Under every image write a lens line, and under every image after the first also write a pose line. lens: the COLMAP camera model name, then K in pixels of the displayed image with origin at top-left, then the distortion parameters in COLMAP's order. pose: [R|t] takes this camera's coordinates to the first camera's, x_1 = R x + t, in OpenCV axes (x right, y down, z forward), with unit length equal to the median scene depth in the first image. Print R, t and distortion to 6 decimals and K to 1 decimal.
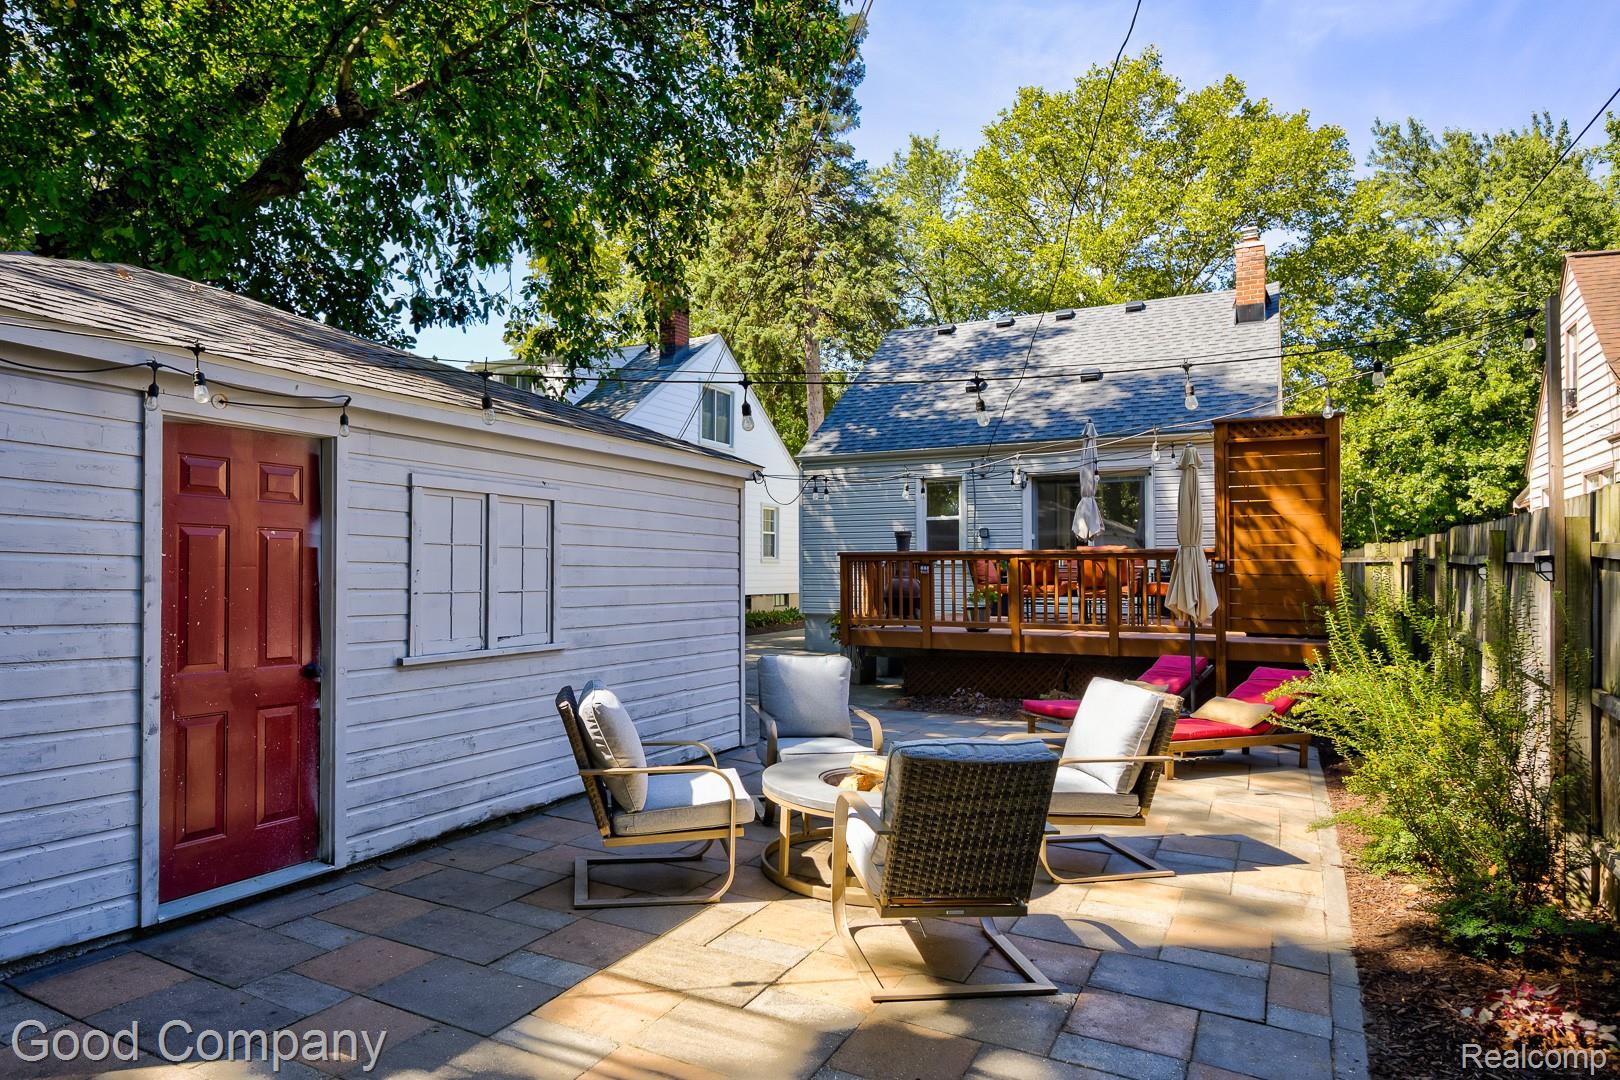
lens RADIAL K [[900.8, 0, 807.6], [0, 900.8, 553.8], [0, 0, 1]] dist [-0.005666, -0.001882]
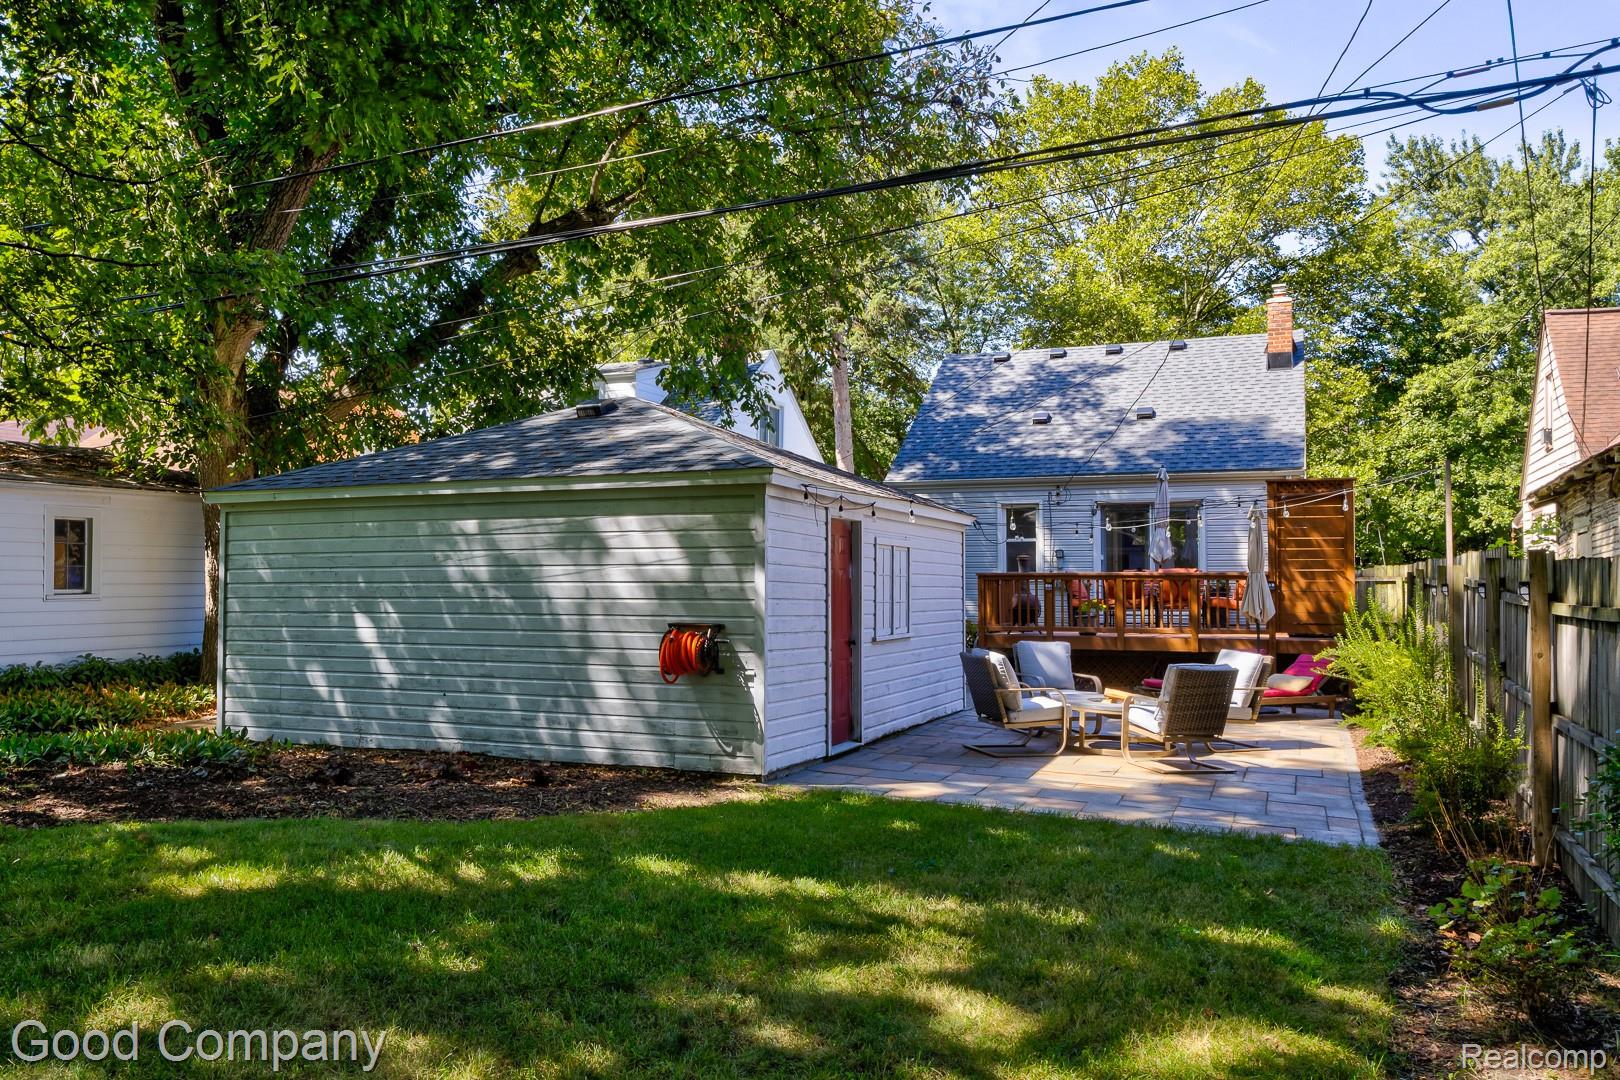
lens RADIAL K [[1233.2, 0, 810.0], [0, 1233.2, 540.0], [0, 0, 1]] dist [0.005926, 0.007121]
pose [[0.993521, 0.003718, 0.113591, -0.192850], [-0.001585, 0.999821, -0.018860, -0.008244], [-0.113641, 0.018557, 0.993349, -0.335777]]
